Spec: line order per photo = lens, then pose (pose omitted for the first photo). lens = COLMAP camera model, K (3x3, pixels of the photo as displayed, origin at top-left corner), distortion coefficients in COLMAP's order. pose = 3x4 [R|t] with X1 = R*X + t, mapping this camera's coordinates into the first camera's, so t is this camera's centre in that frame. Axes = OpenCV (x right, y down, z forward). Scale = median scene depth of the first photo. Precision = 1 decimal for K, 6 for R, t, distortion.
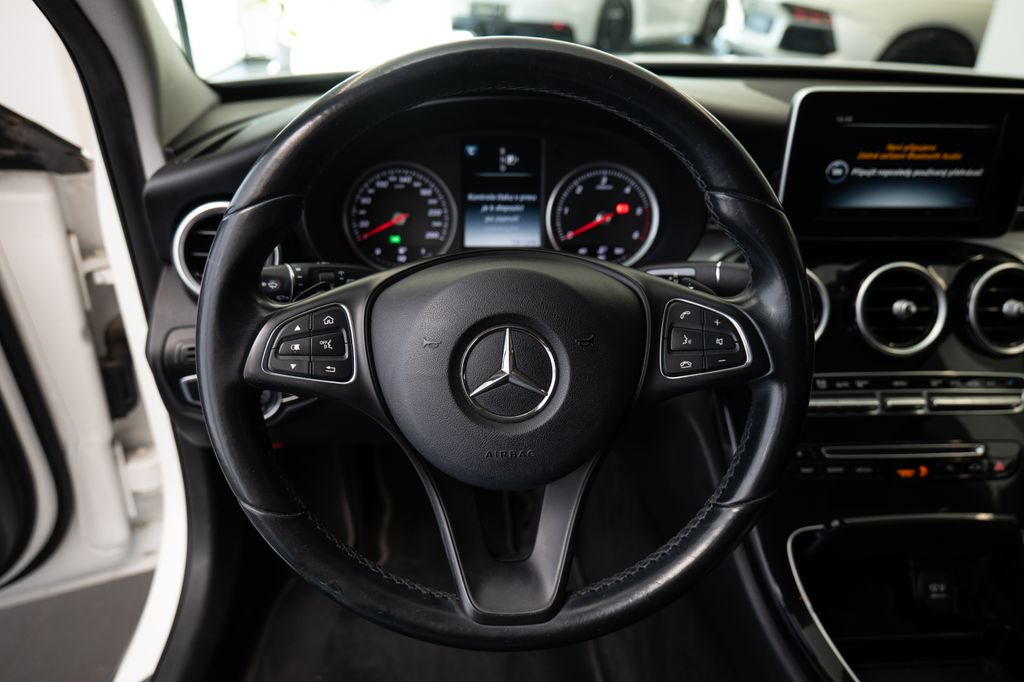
lens RADIAL K [[686.0, 0, 512.0], [0, 686.0, 341.0], [0, 0, 1]] dist [-0.003732, -0.001875]
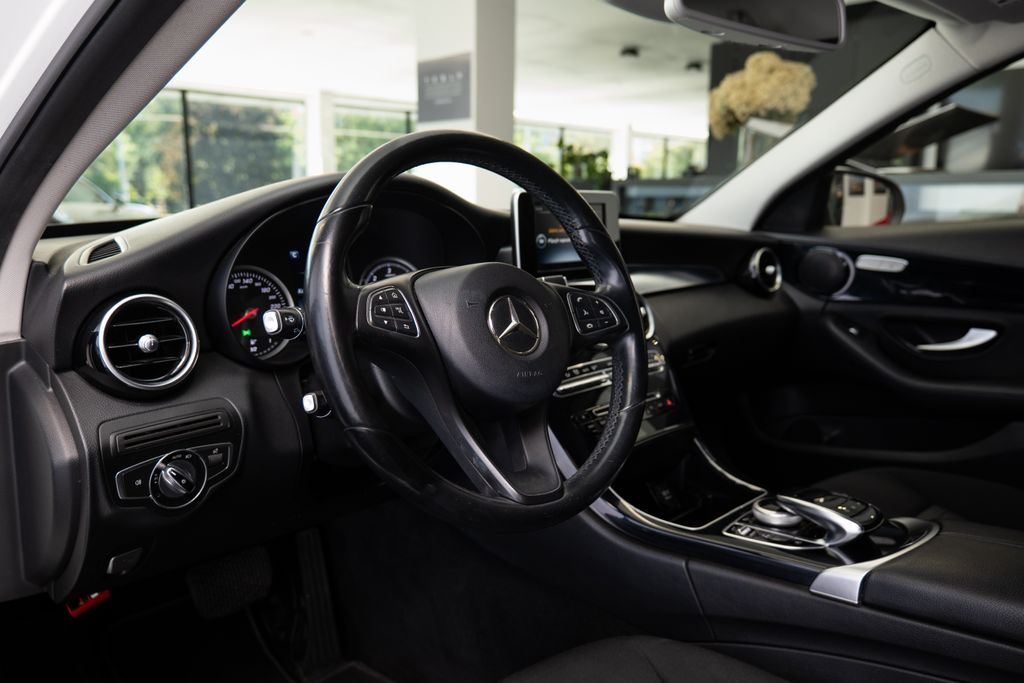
lens RADIAL K [[686.0, 0, 512.0], [0, 686.0, 341.5], [0, 0, 1]] dist [-0.003732, -0.001875]
pose [[0.786456, -0.156825, 0.597405, -0.513436], [0.307507, 0.938249, -0.158518, 0.183062], [-0.535655, 0.308374, 0.786117, -0.122723]]
